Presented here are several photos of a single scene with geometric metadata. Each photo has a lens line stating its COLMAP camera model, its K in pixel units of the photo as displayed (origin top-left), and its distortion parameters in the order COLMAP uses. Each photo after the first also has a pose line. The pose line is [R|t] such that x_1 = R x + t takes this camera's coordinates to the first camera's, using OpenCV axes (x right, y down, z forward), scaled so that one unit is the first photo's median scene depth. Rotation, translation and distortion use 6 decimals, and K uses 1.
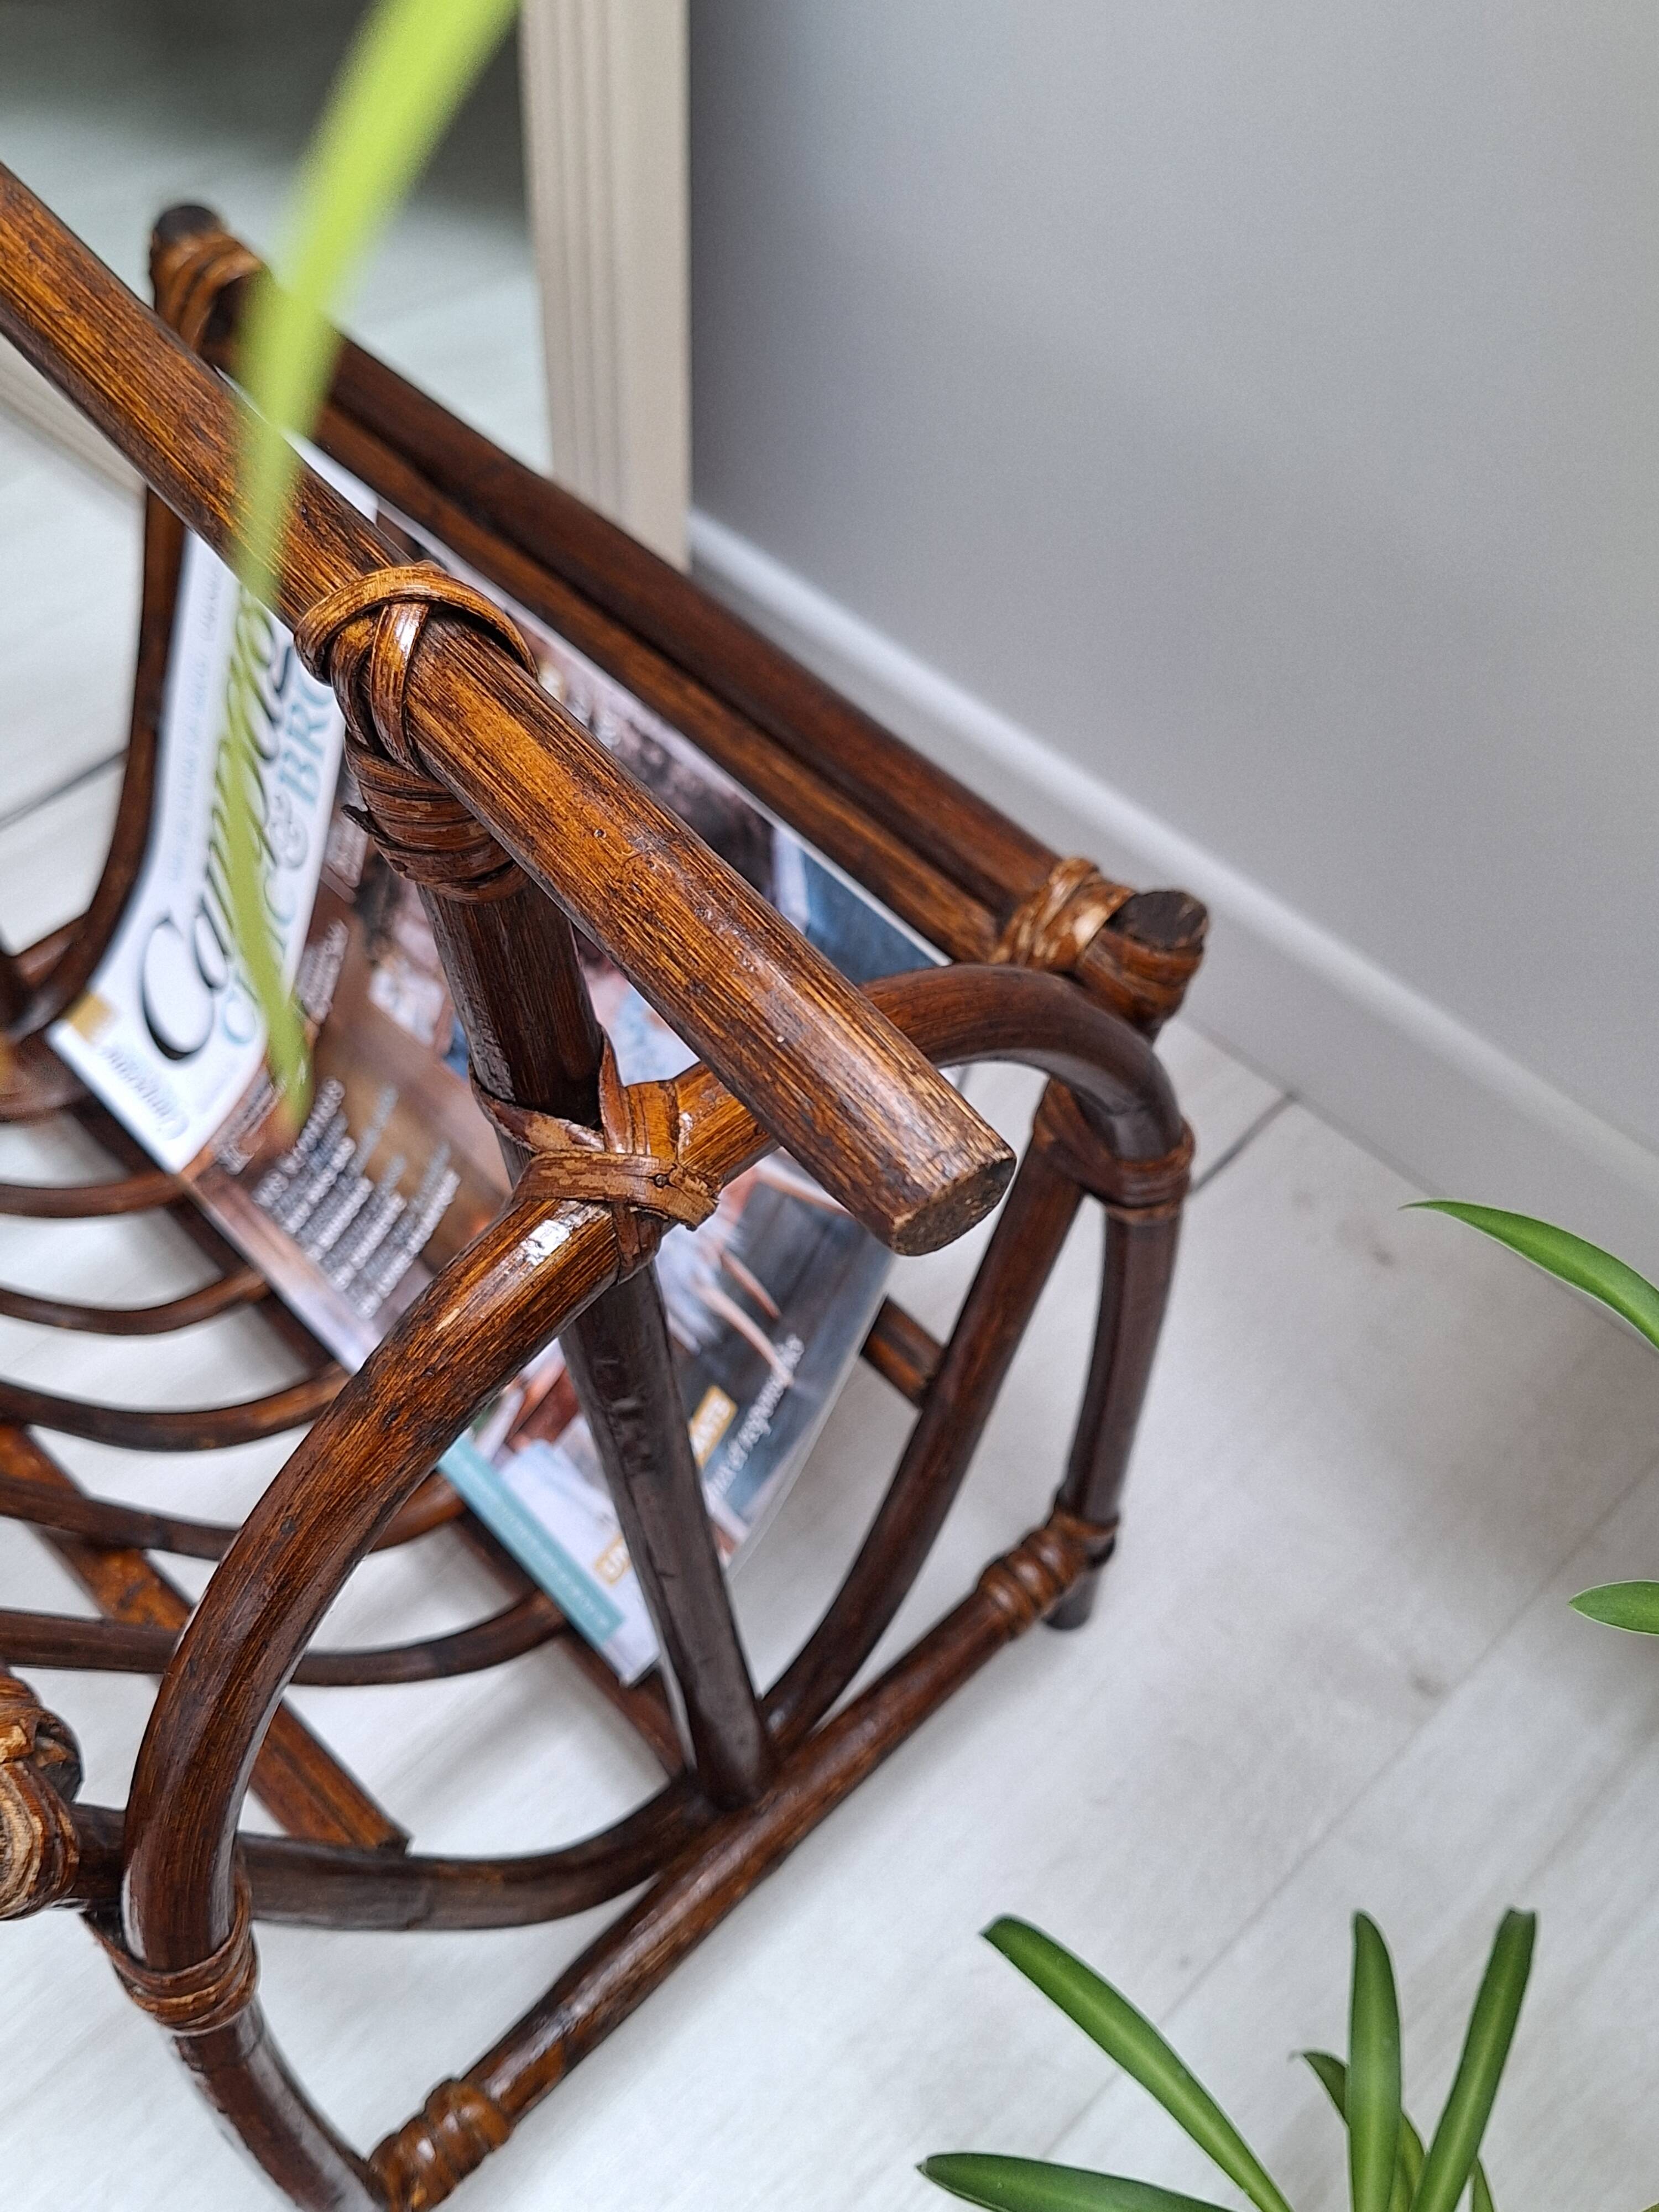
lens RADIAL K [[2171.6, 0, 884.0], [0, 2171.6, 1167.1], [0, 0, 1]] dist [0.059956, 0.000000]
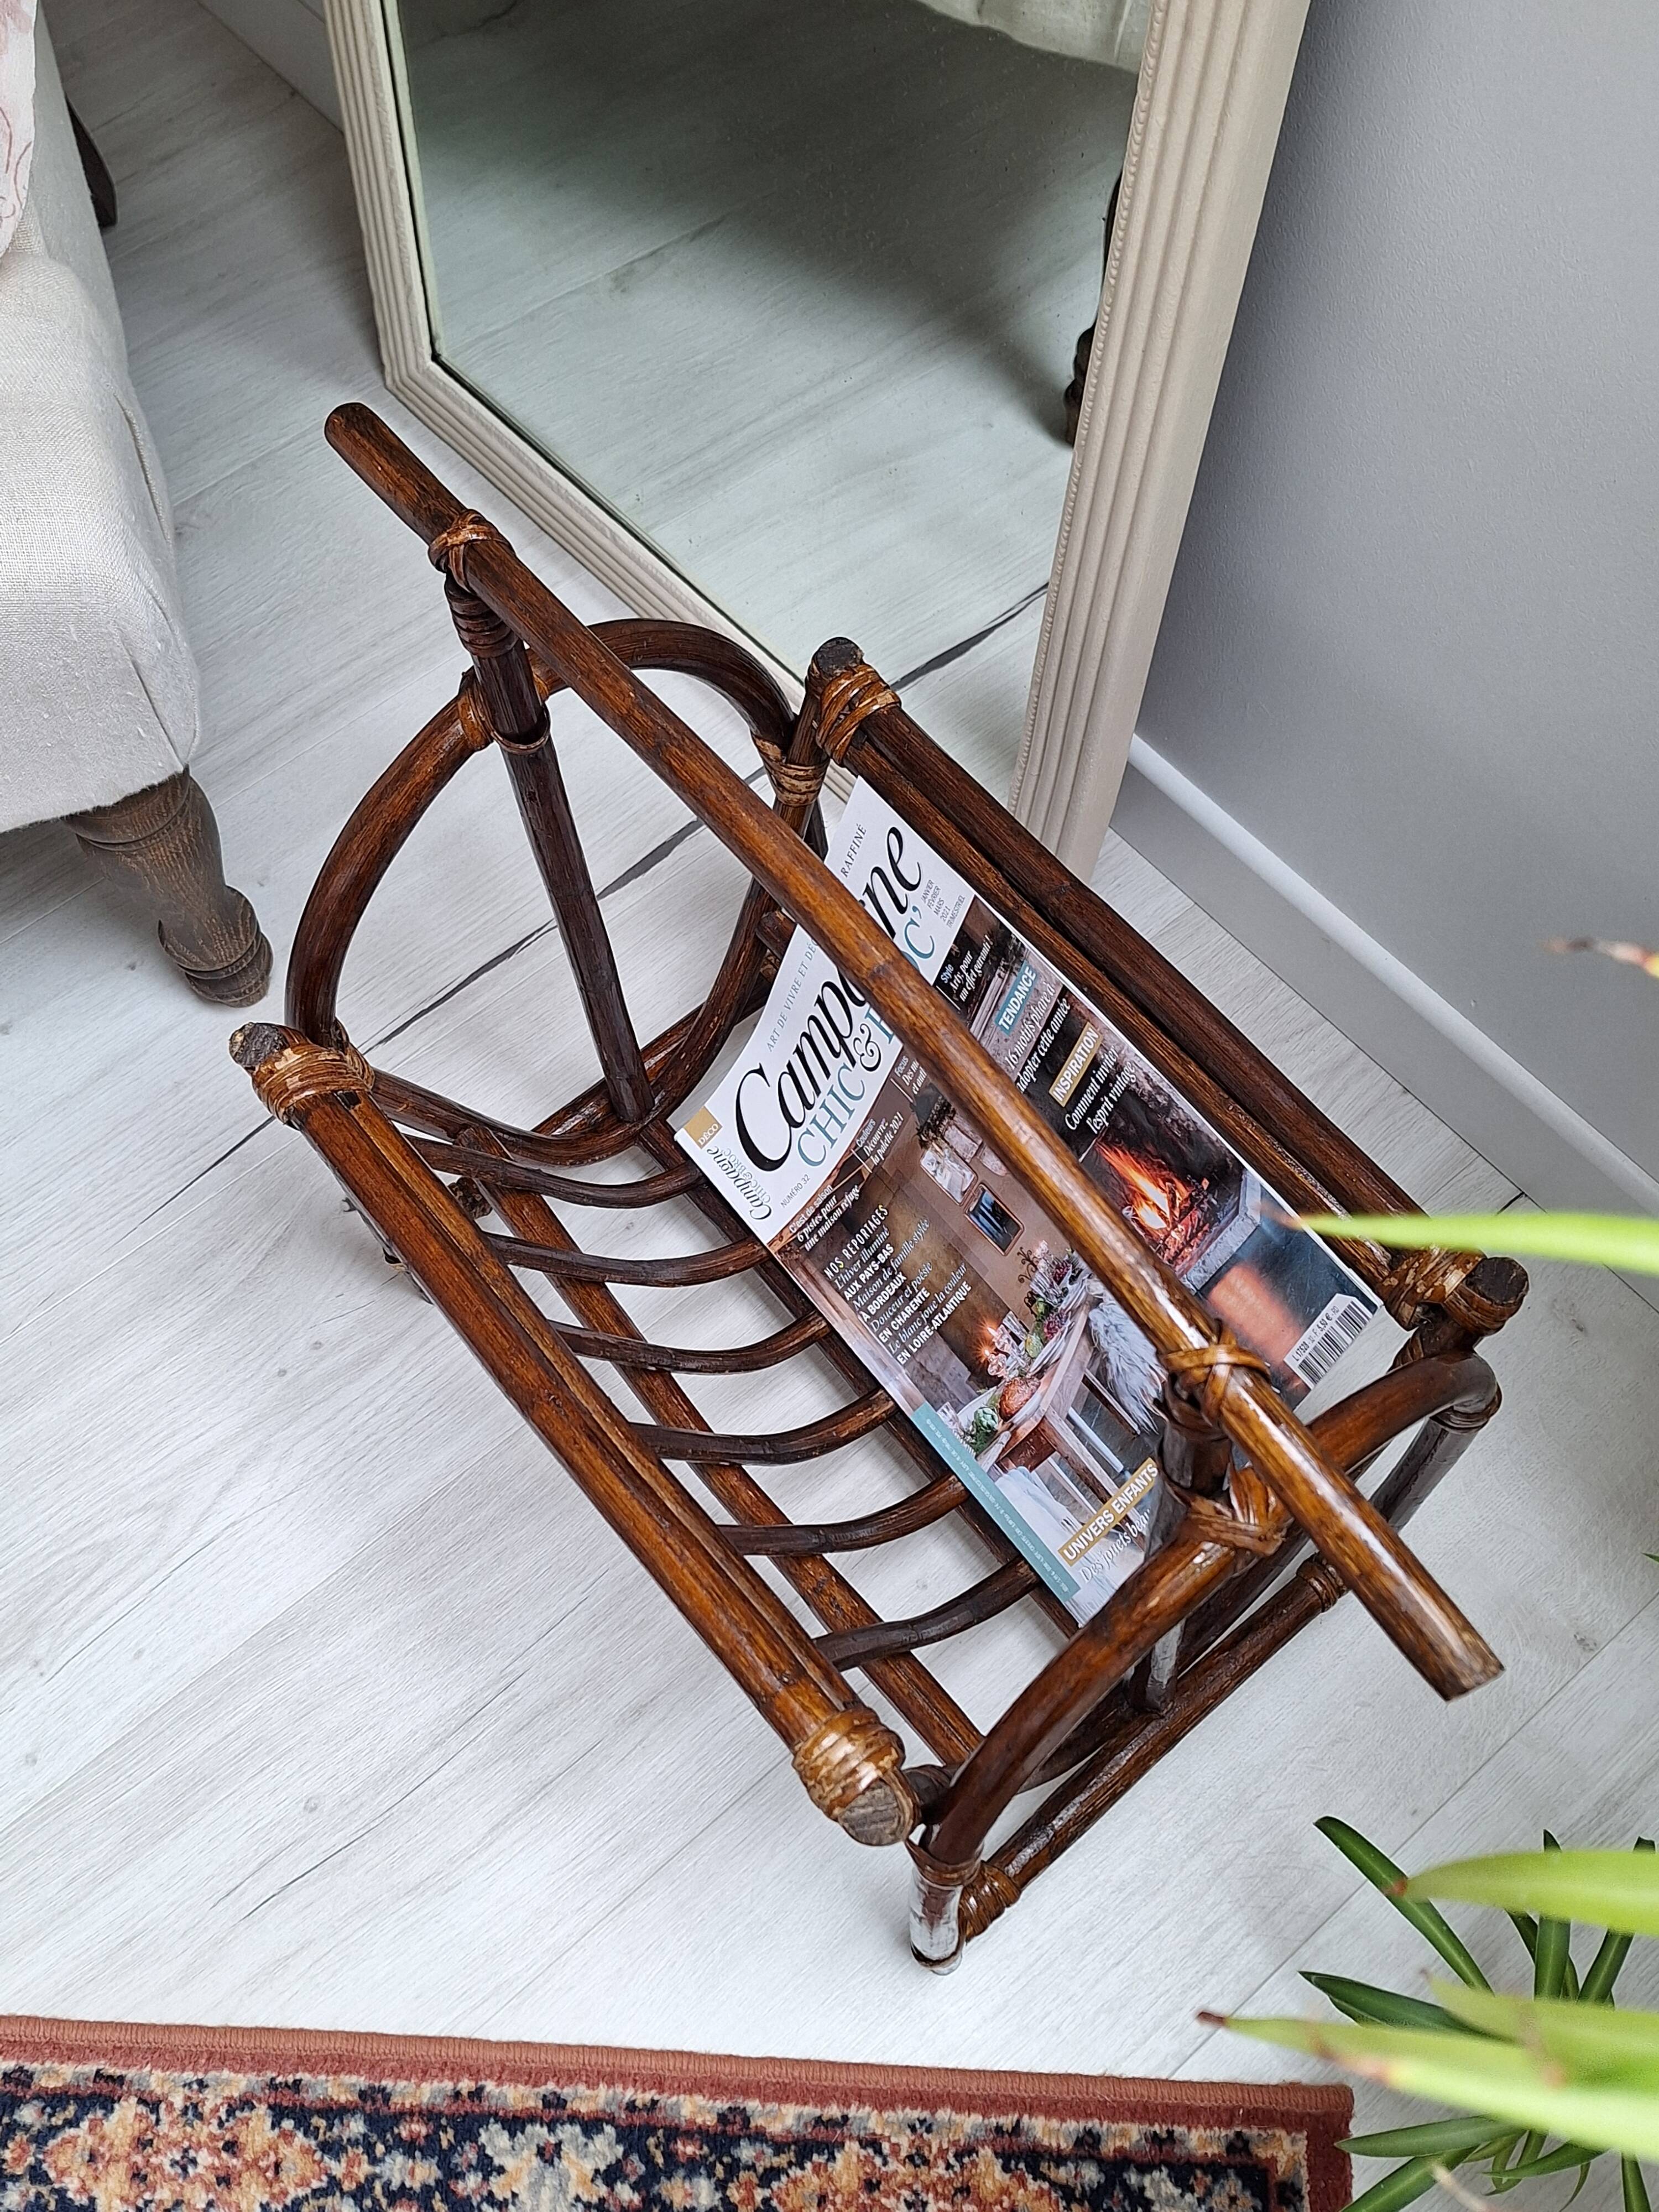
lens RADIAL K [[2127.3, 0, 834.0], [0, 2127.3, 1149.0], [0, 0, 1]] dist [0.053649, 0.000000]
pose [[0.996147, 0.060569, -0.063428, -0.212522], [-0.048754, 0.983612, 0.173582, -0.359525], [0.072902, -0.169821, 0.982775, -0.473644]]
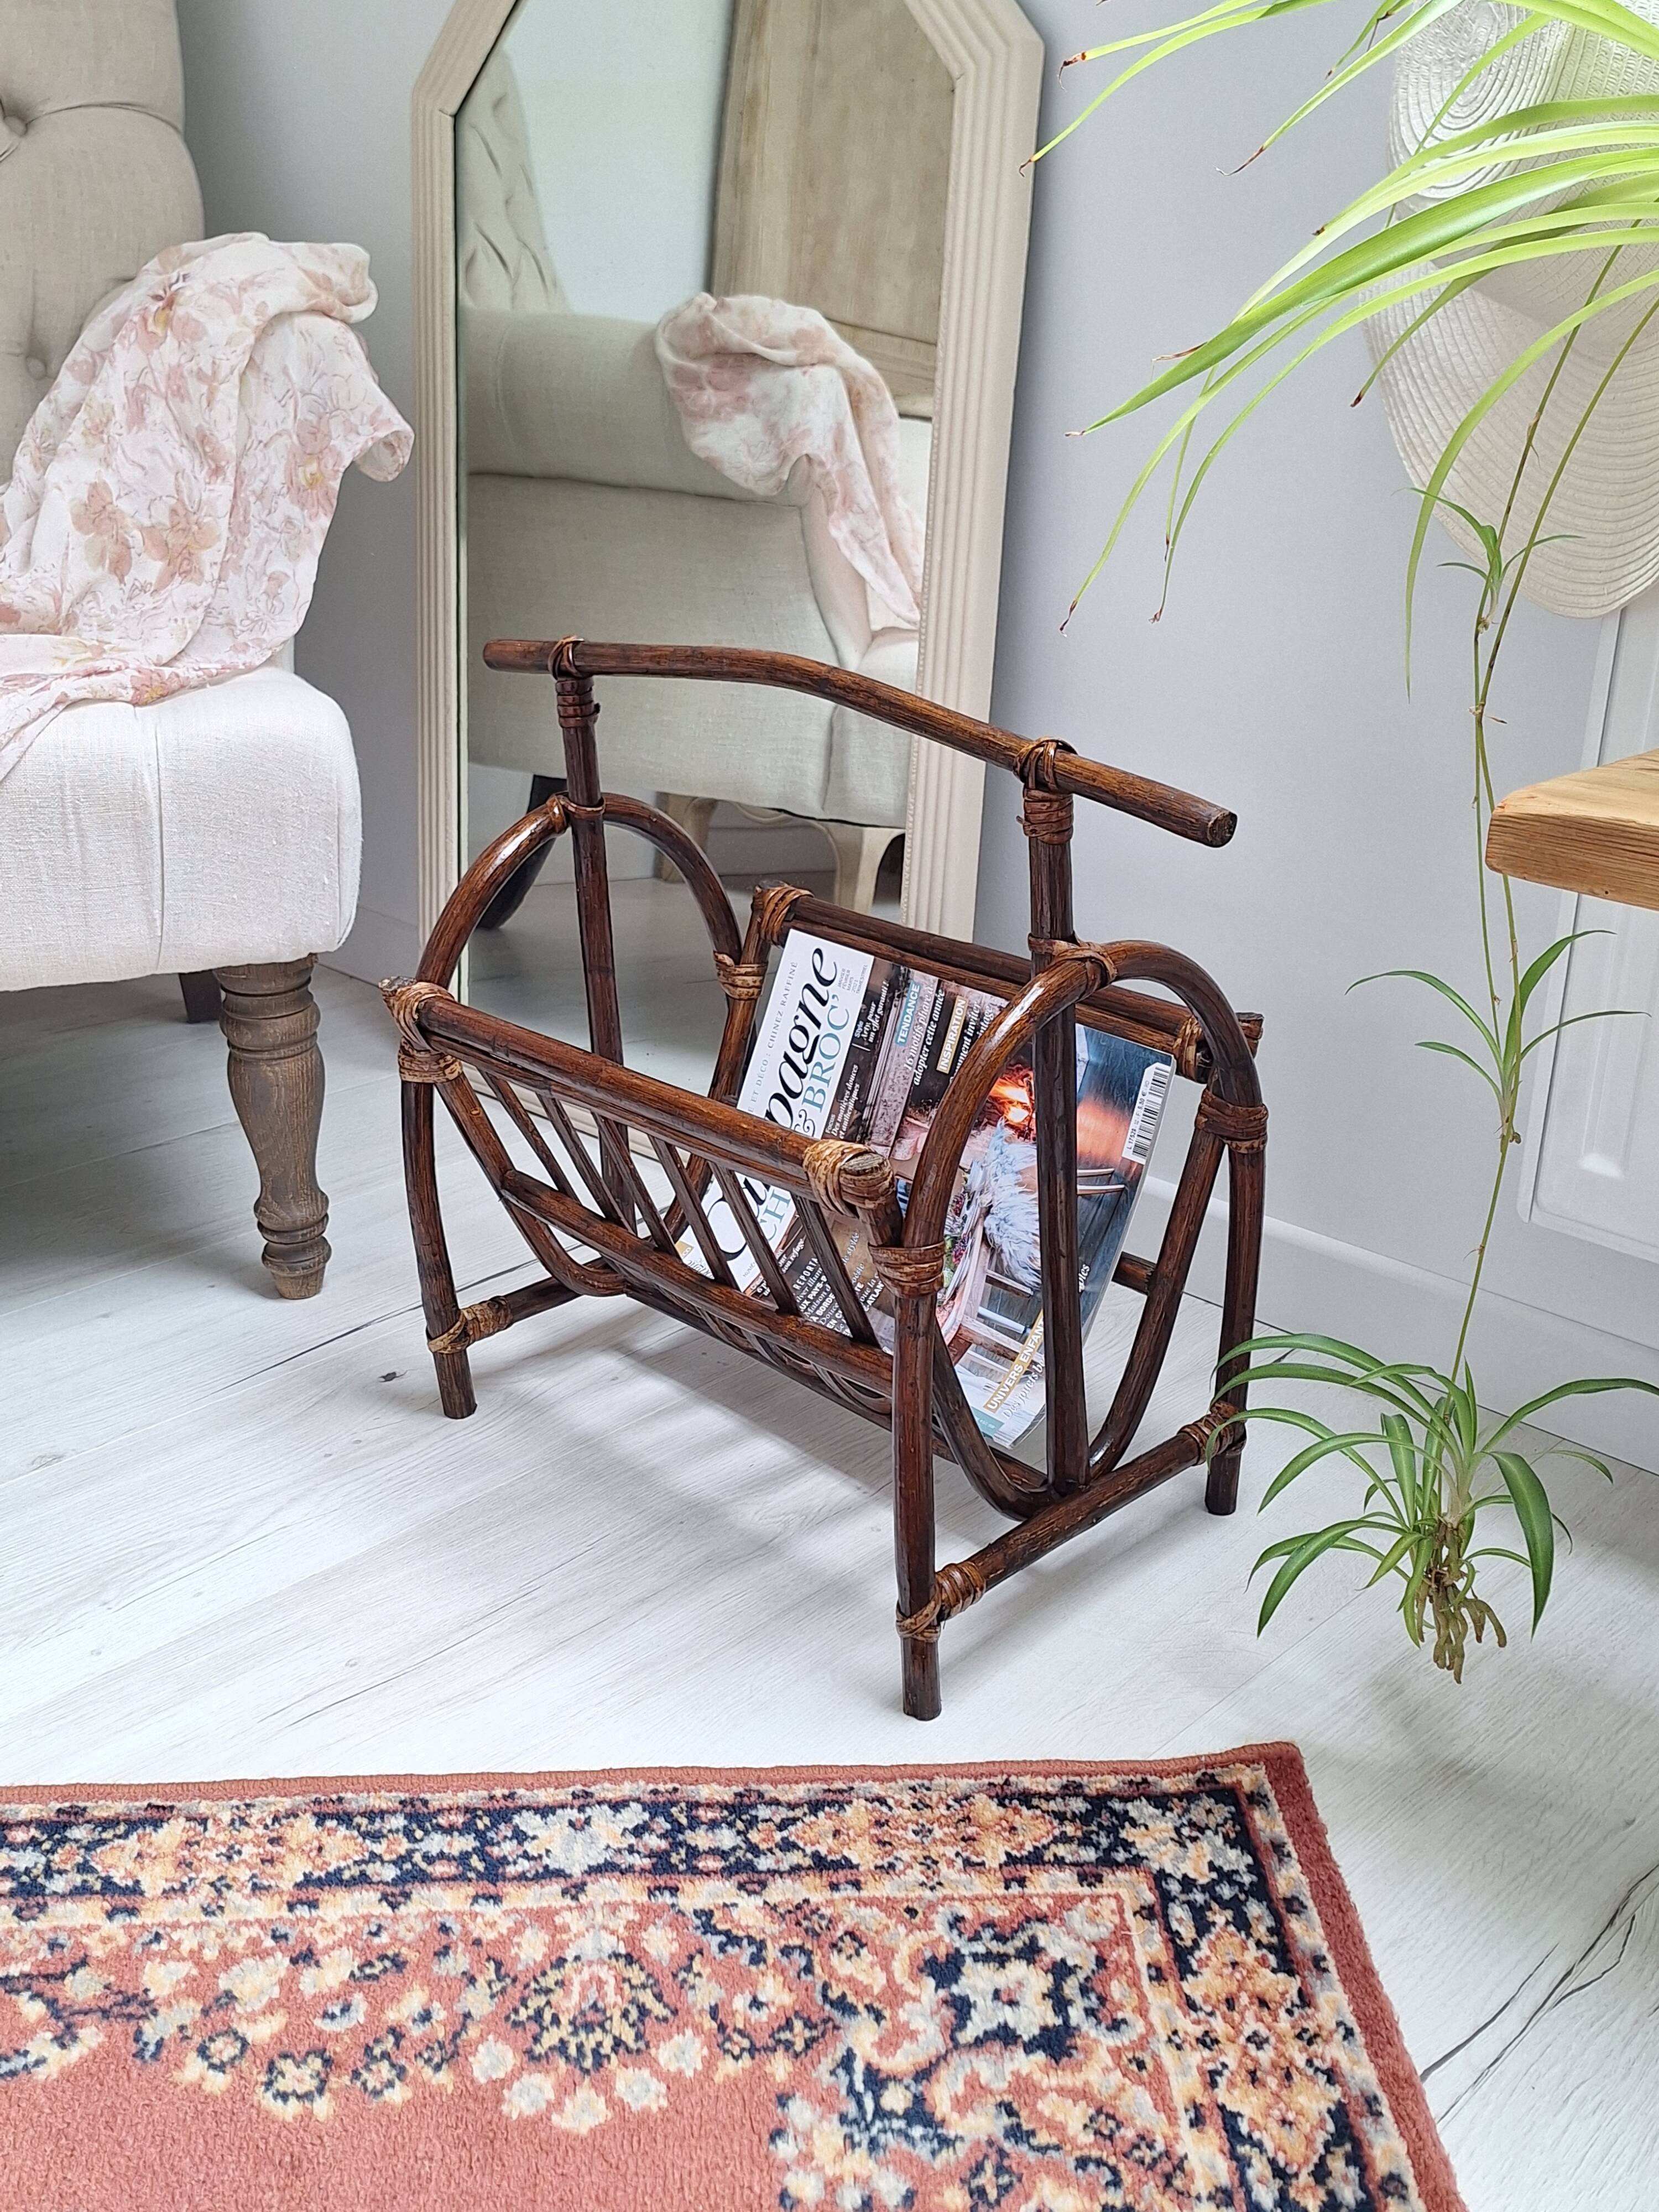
lens RADIAL K [[2127.3, 0, 835.2], [0, 2127.3, 1105.0], [0, 0, 1]] dist [0.053649, 0.000000]
pose [[0.999883, -0.014190, 0.005660, -0.271928], [0.015006, 0.842719, -0.538145, 0.978660], [0.002867, 0.538167, 0.842833, -0.765065]]
